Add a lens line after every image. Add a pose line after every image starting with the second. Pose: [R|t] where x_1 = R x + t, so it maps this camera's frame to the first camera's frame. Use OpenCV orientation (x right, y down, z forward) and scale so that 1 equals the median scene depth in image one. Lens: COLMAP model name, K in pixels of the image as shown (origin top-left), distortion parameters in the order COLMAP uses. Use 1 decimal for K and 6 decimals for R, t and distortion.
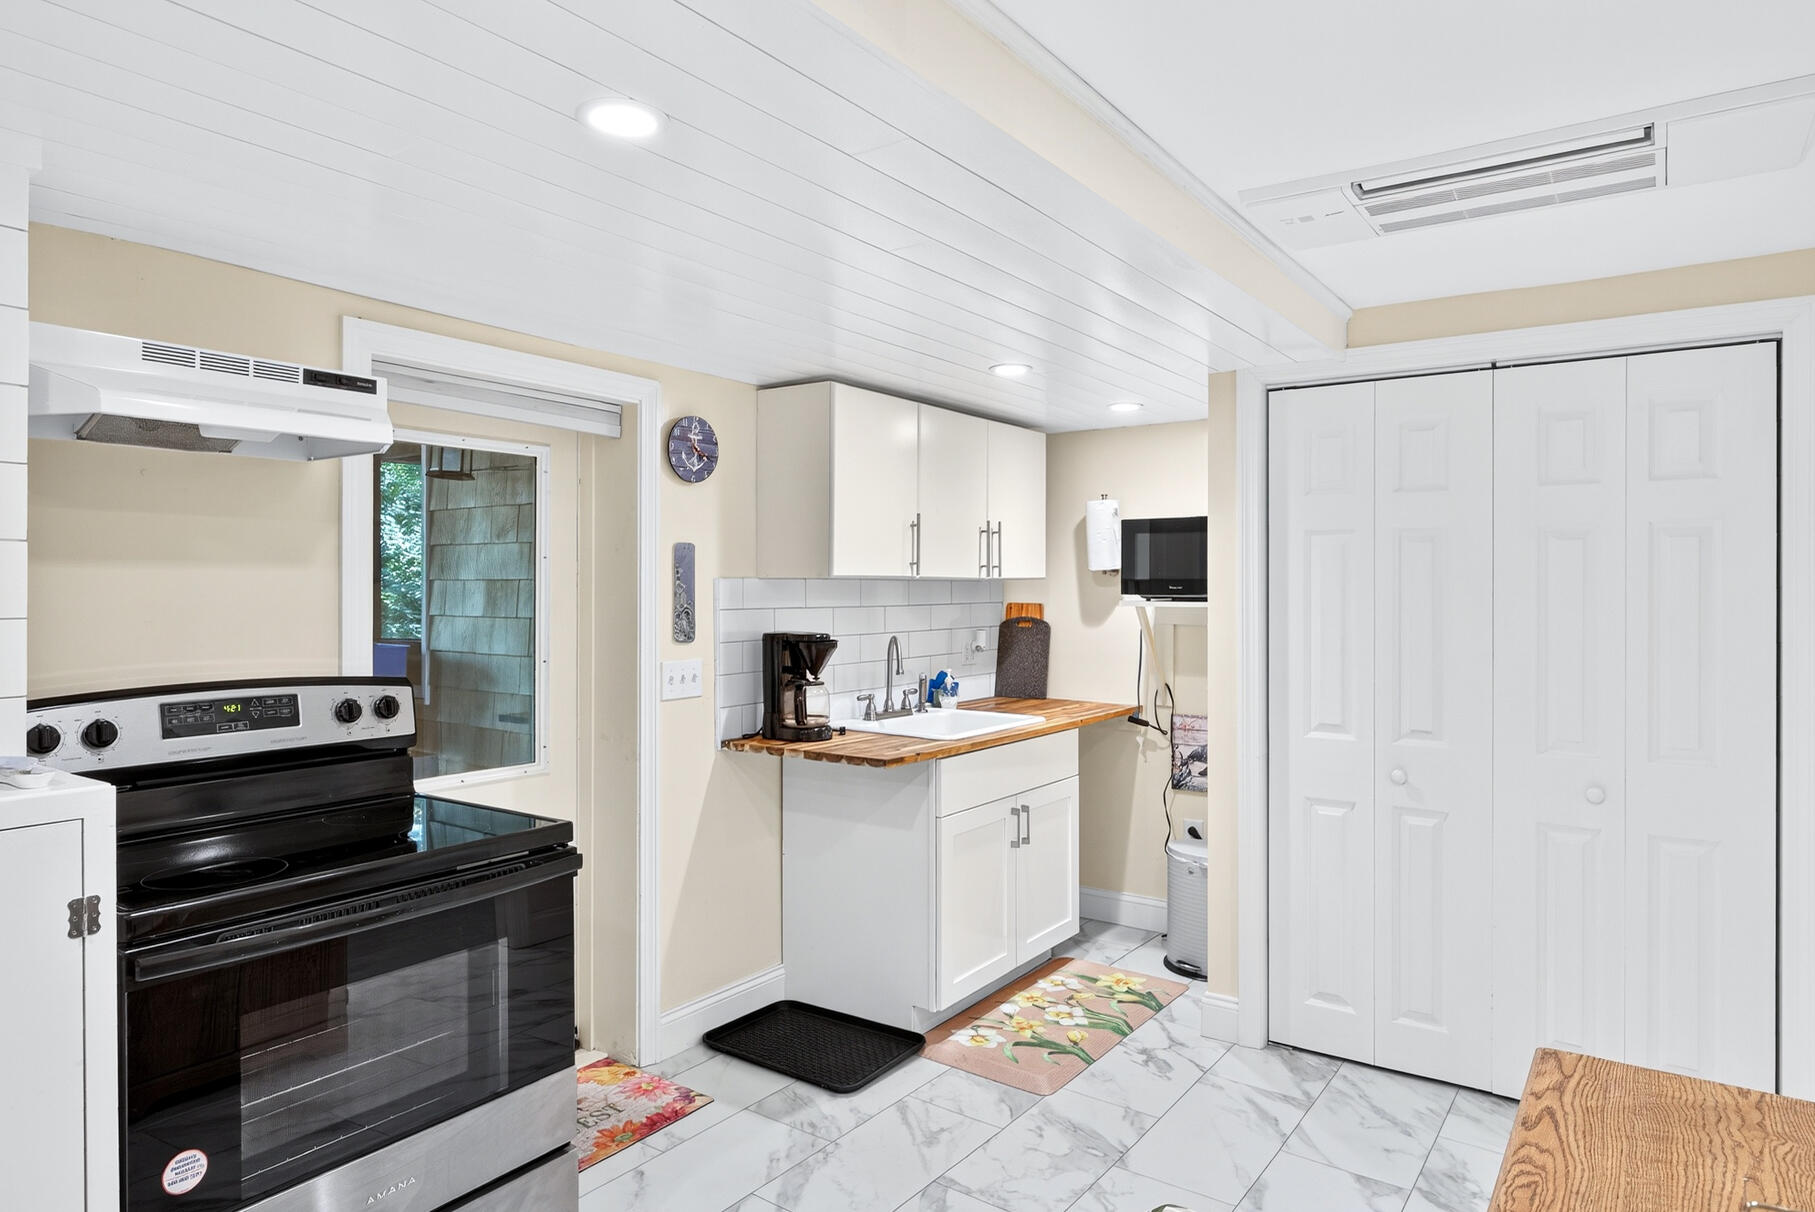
lens RADIAL K [[1089.2, 0, 918.1], [0, 1089.2, 584.3], [0, 0, 1]] dist [-0.004293, -0.004489]
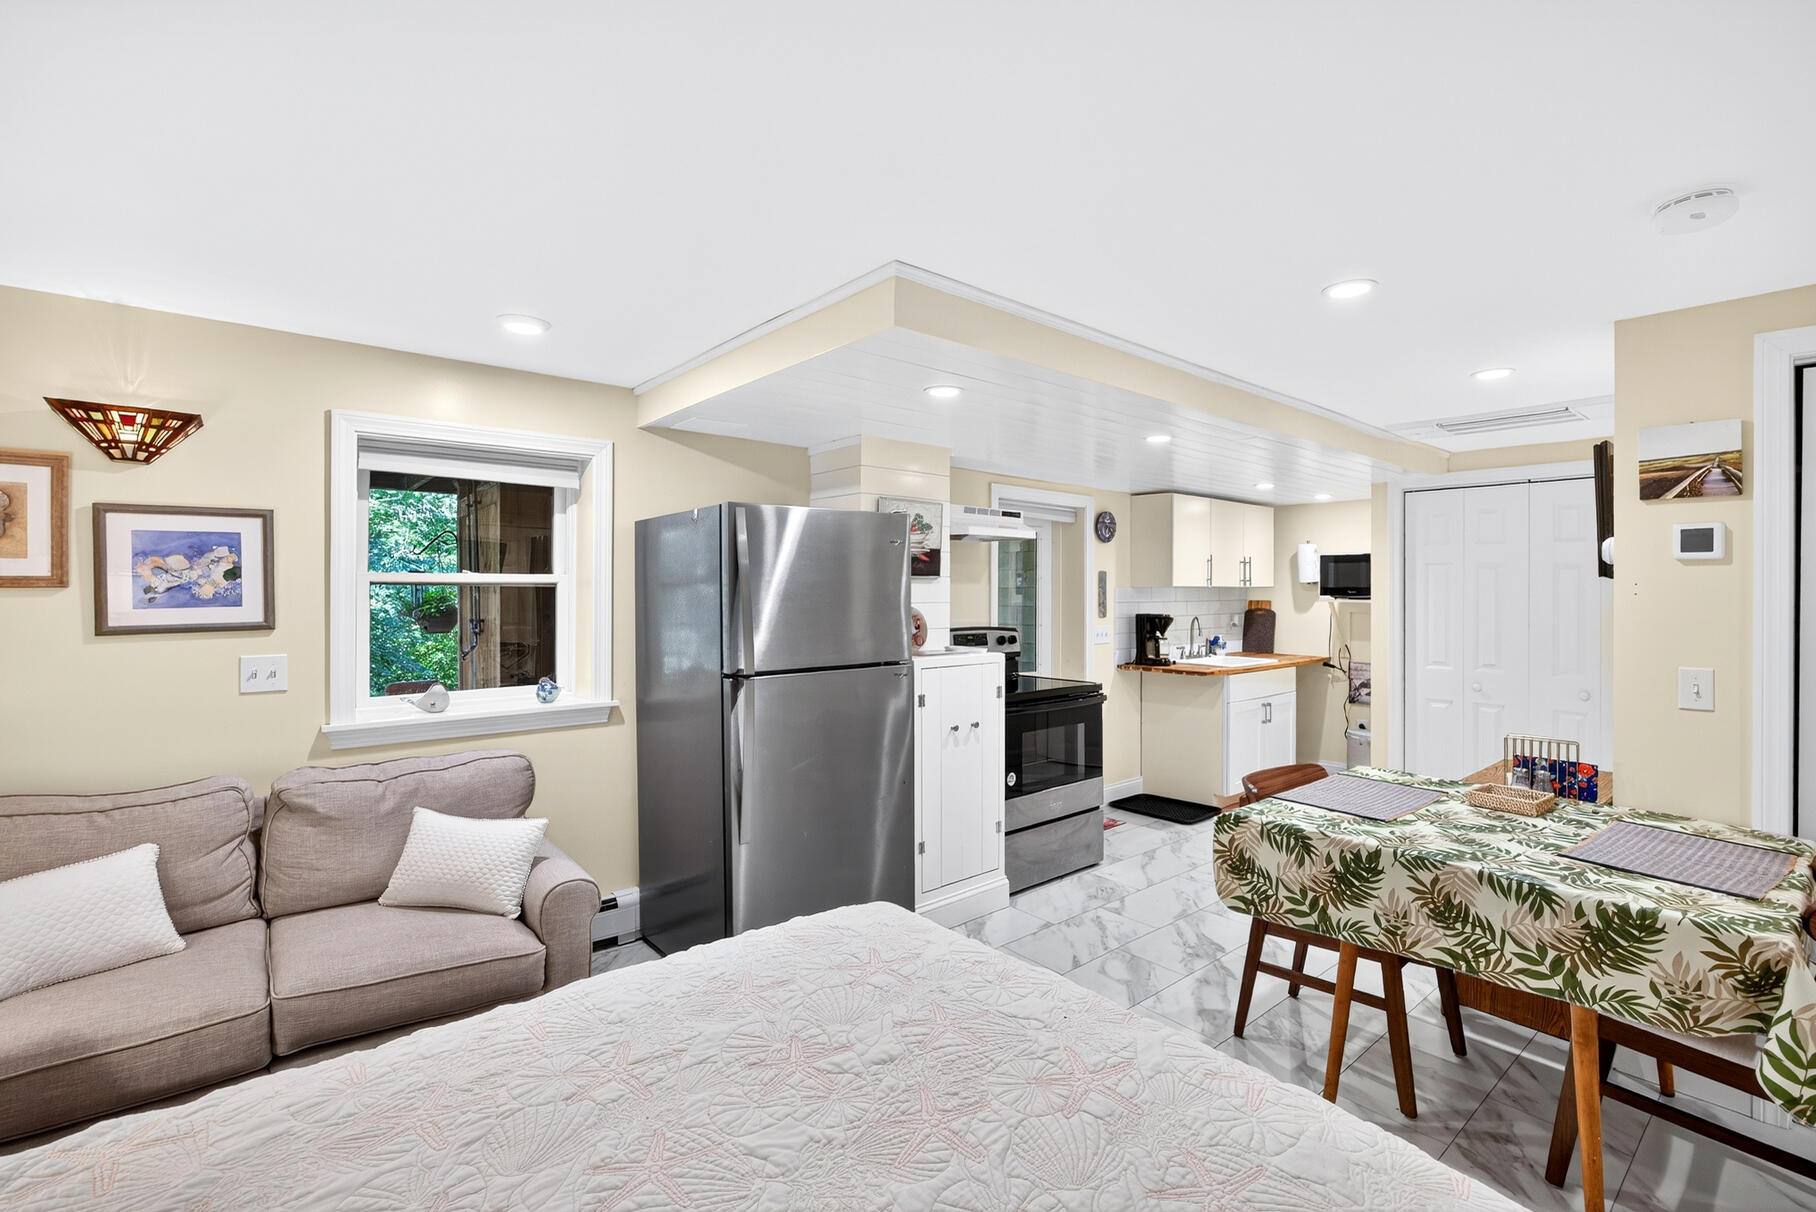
lens RADIAL K [[798.8, 0, 933.1], [0, 798.8, 596.1], [0, 0, 1]] dist [-0.014887, 0.001622]
pose [[0.970599, 0.000120, -0.240702, -0.159325], [0.001981, 0.999962, 0.008489, -0.002866], [0.240694, -0.008716, 0.970562, -0.596338]]
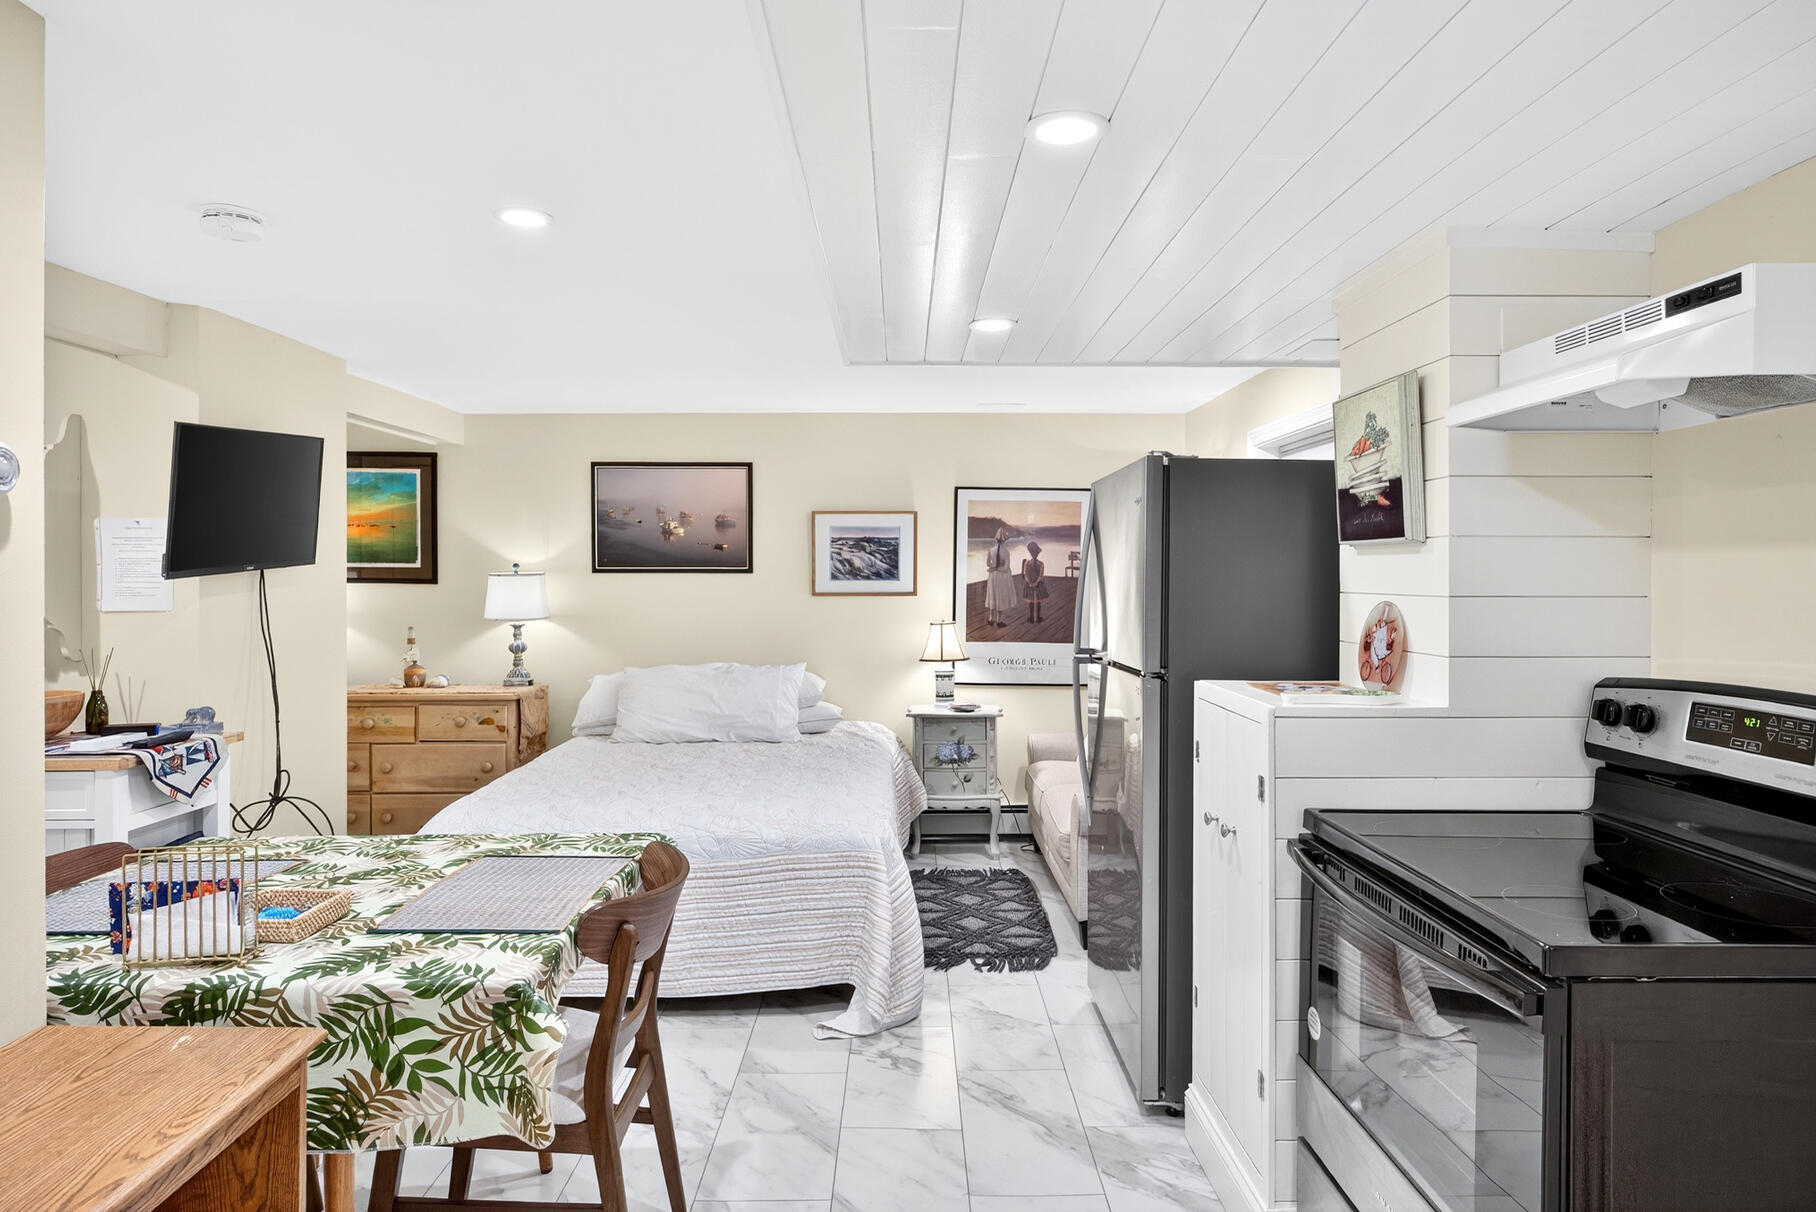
lens RADIAL K [[1089.8, 0, 919.3], [0, 1089.8, 572.6], [0, 0, 1]] dist [-0.004293, -0.004489]
pose [[-0.811707, -0.003223, -0.584056, 0.218028], [-0.000638, 0.999989, -0.004632, 0.004631], [0.584064, -0.003387, -0.811700, 0.830191]]
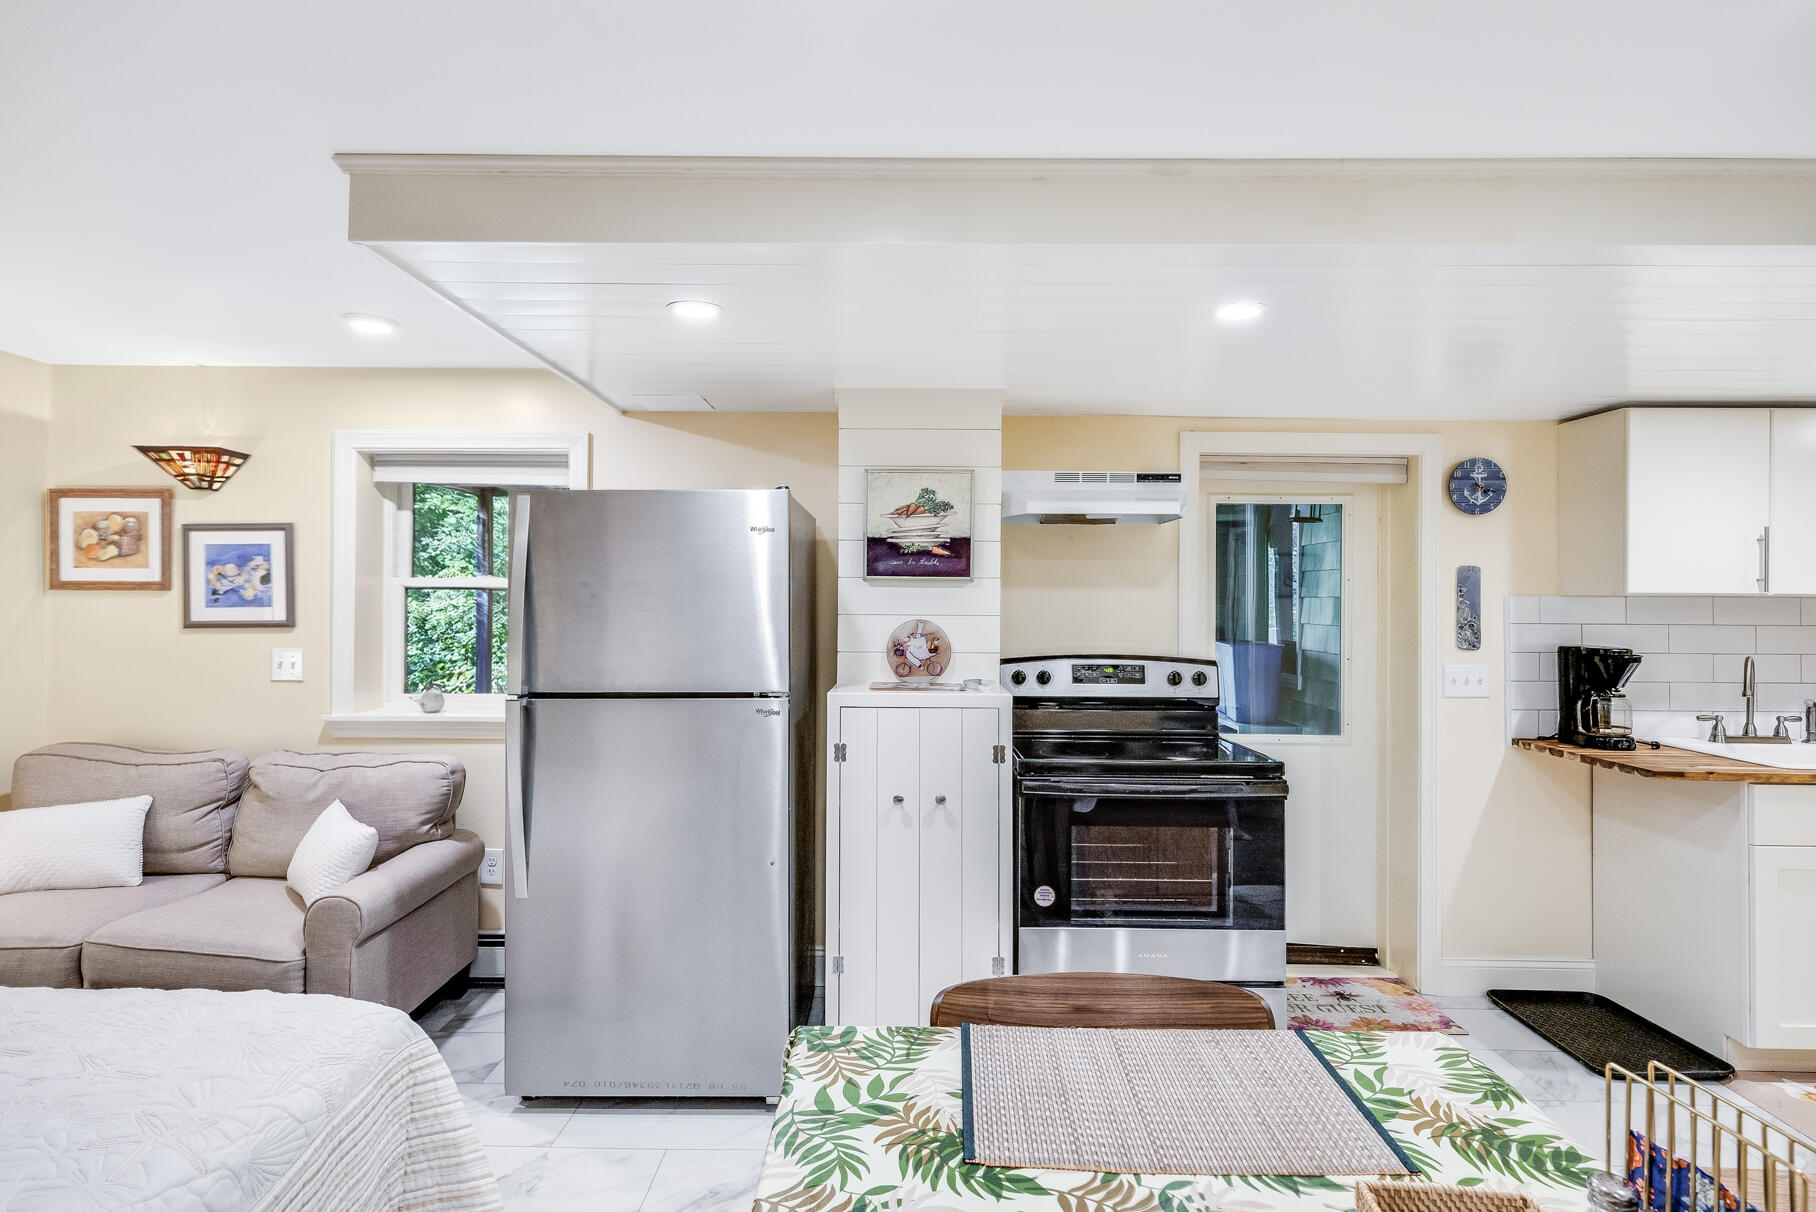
lens RADIAL K [[959.6, 0, 904.9], [0, 959.6, 594.4], [0, 0, 1]] dist [0.017349, -0.002567]
pose [[0.581163, -0.002232, -0.813784, 0.281496], [-0.004079, 0.999976, -0.005656, 0.001176], [0.813777, 0.006607, 0.581140, -0.108025]]
